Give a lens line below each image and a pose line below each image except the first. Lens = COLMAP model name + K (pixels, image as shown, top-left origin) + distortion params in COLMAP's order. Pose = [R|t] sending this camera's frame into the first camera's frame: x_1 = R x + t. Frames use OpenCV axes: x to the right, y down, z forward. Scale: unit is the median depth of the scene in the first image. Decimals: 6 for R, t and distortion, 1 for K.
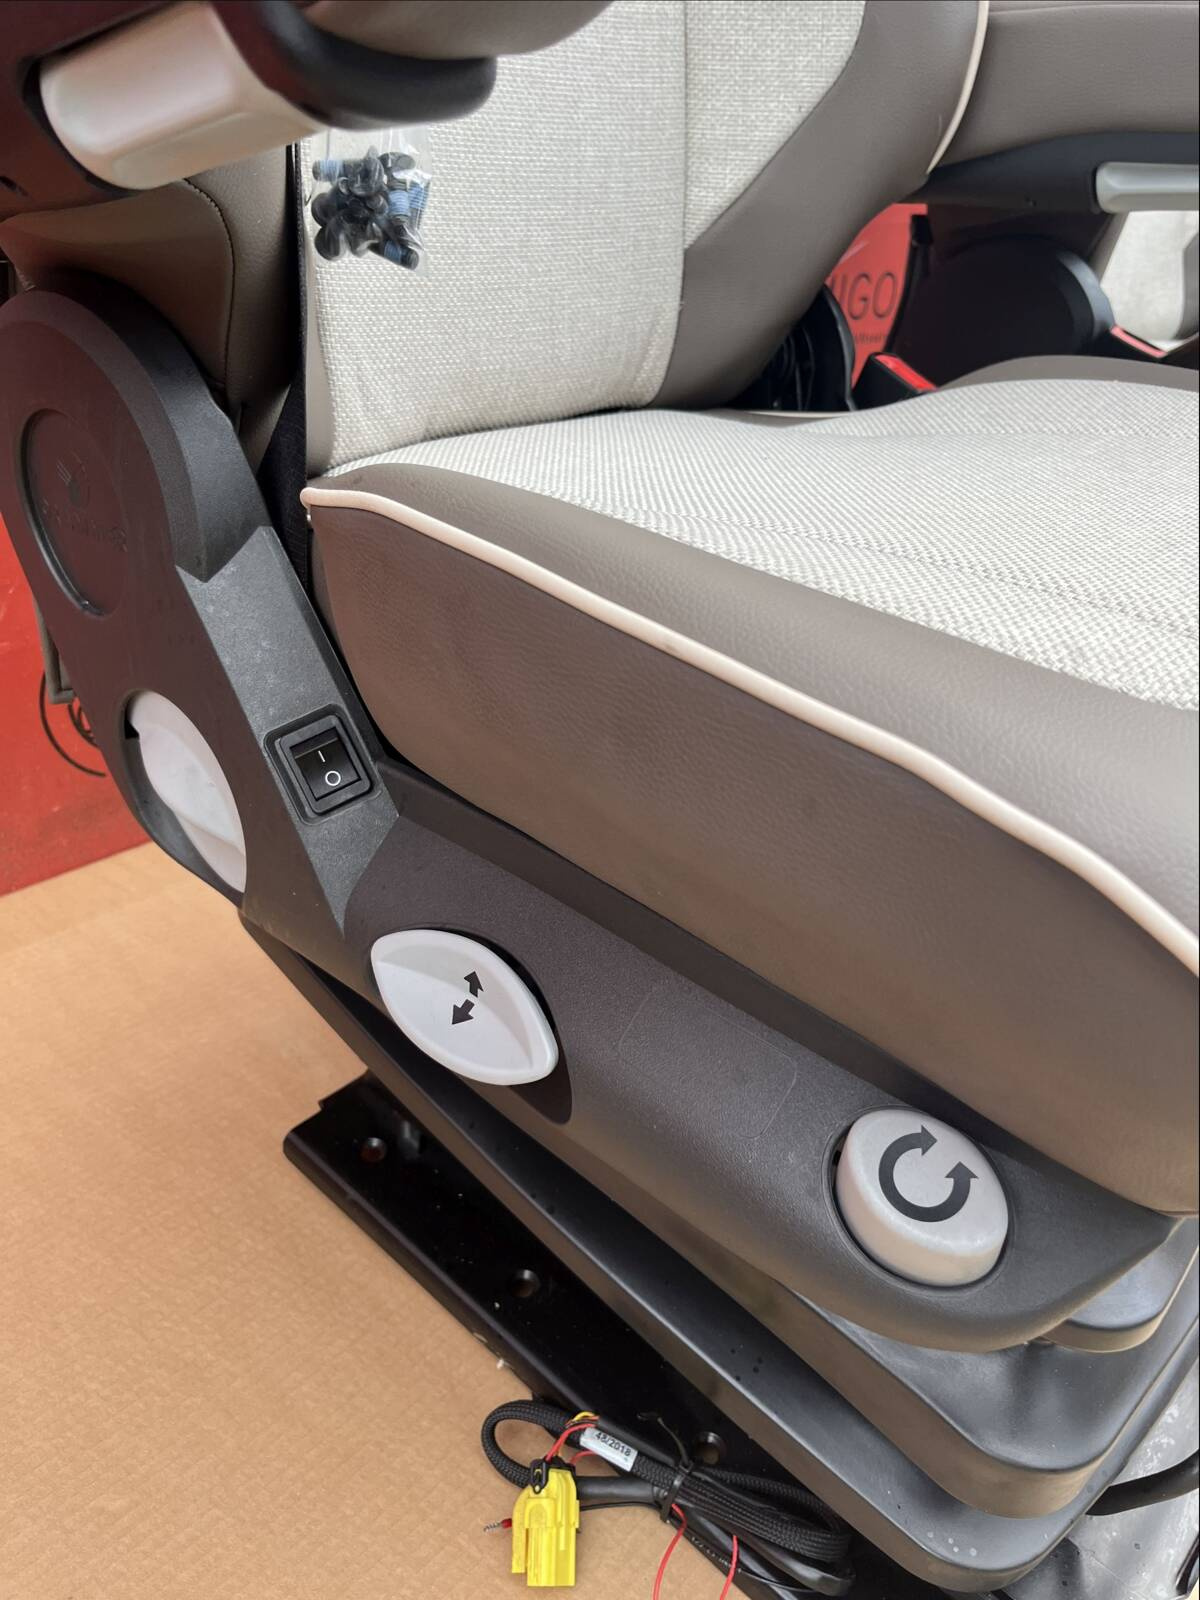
lens RADIAL K [[1191.7, 0, 603.9], [0, 1191.7, 816.3], [0, 0, 1]] dist [0.050416, -0.095206]
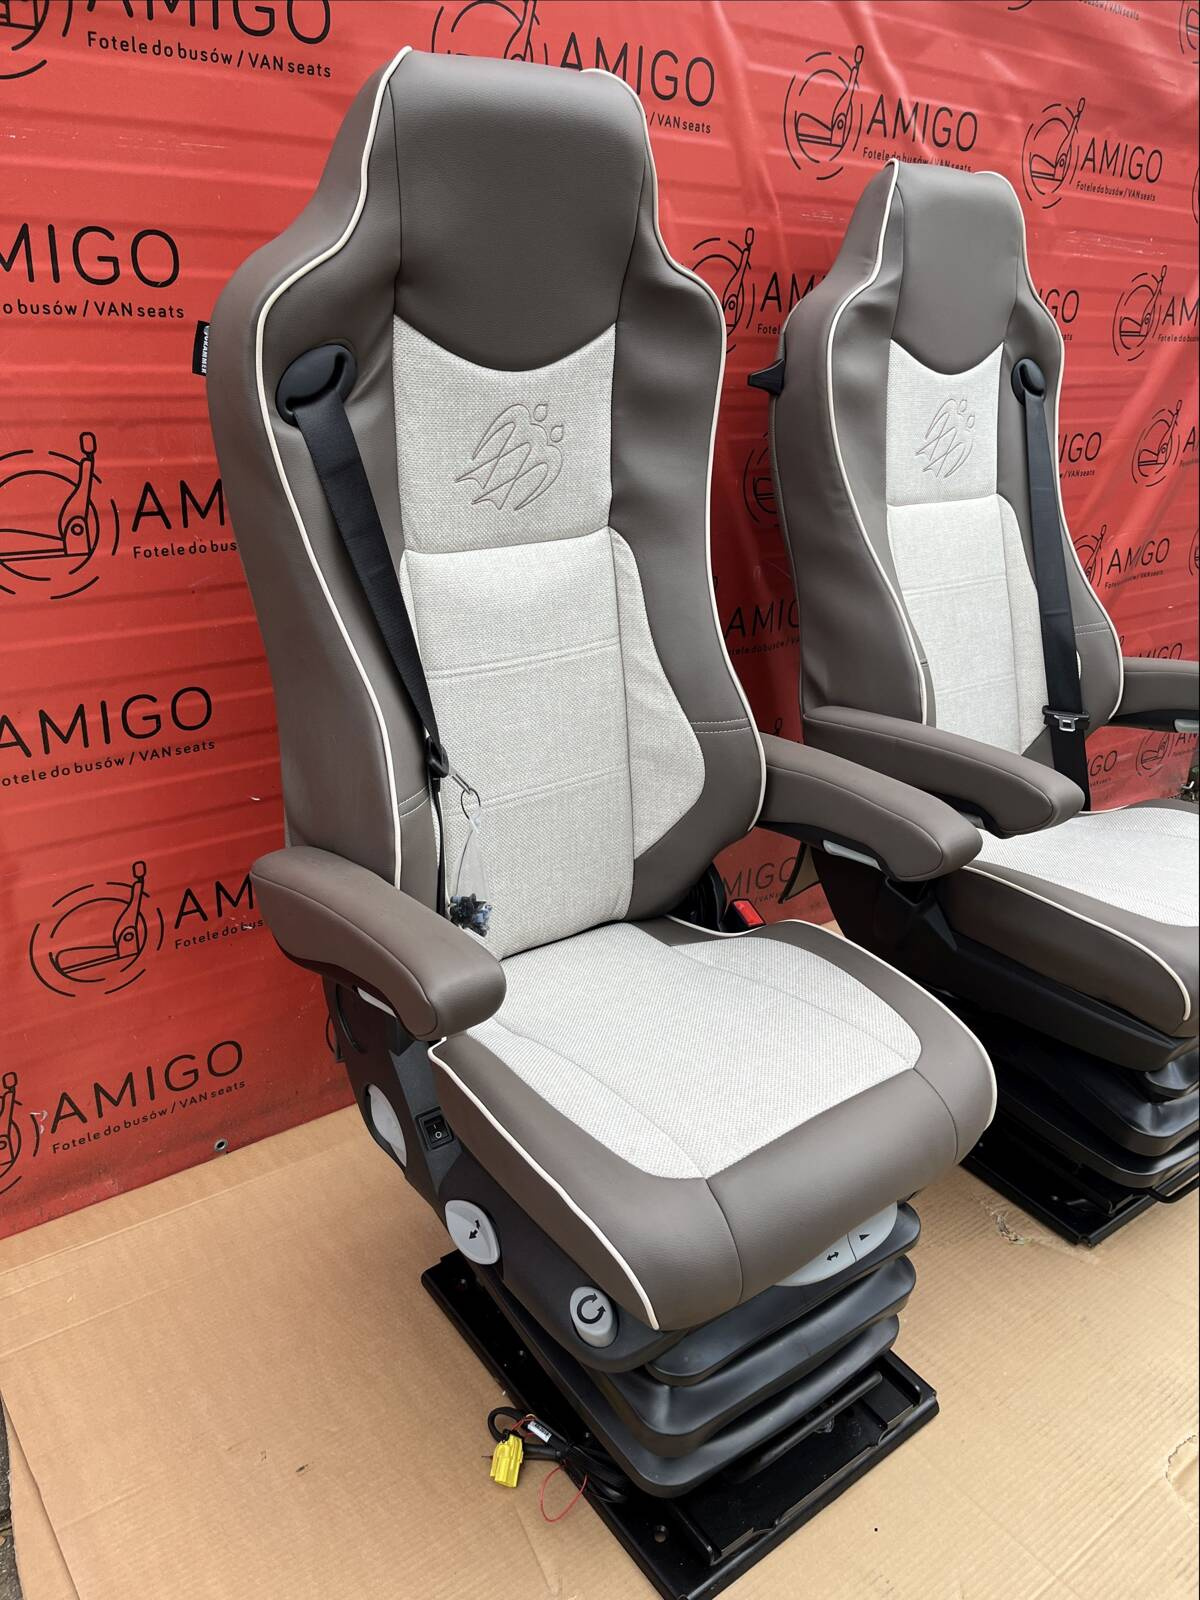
lens RADIAL K [[1191.7, 0, 603.9], [0, 1191.7, 816.3], [0, 0, 1]] dist [0.050416, -0.095206]
pose [[0.981586, 0.035984, -0.187601, 0.514796], [-0.058692, 0.991404, -0.116933, -0.378297], [0.181780, 0.125790, 0.975260, -1.364411]]
